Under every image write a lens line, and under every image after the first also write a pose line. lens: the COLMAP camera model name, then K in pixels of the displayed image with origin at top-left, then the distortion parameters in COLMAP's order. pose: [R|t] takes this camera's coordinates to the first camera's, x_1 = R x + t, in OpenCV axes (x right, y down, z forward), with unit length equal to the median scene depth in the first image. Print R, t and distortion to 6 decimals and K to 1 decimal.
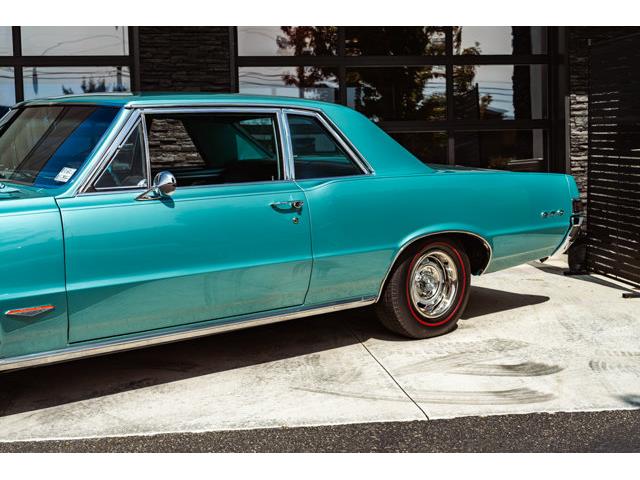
lens RADIAL K [[719.4, 0, 320.0], [0, 719.4, 240.0], [0, 0, 1]] dist [-0.000249, 0.018515]
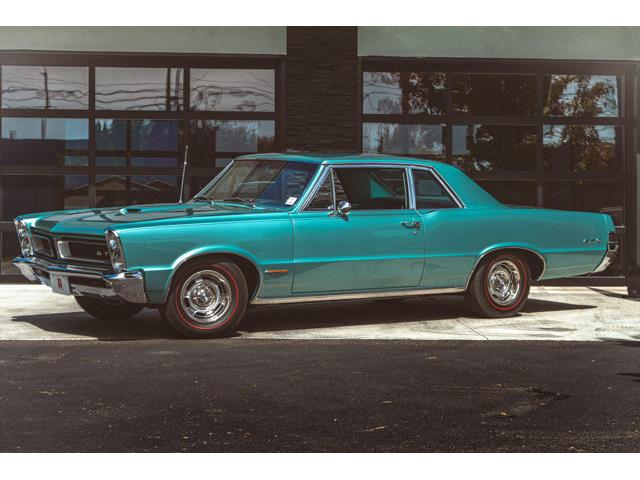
lens RADIAL K [[1338.8, 0, 320.0], [0, 1338.8, 240.0], [0, 0, 1]] dist [0.016281, 0.103038]
pose [[0.997209, 0.030981, -0.067931, -0.040481], [-0.037079, 0.995212, -0.090437, 0.251245], [0.064804, 0.092704, 0.993583, -1.897932]]
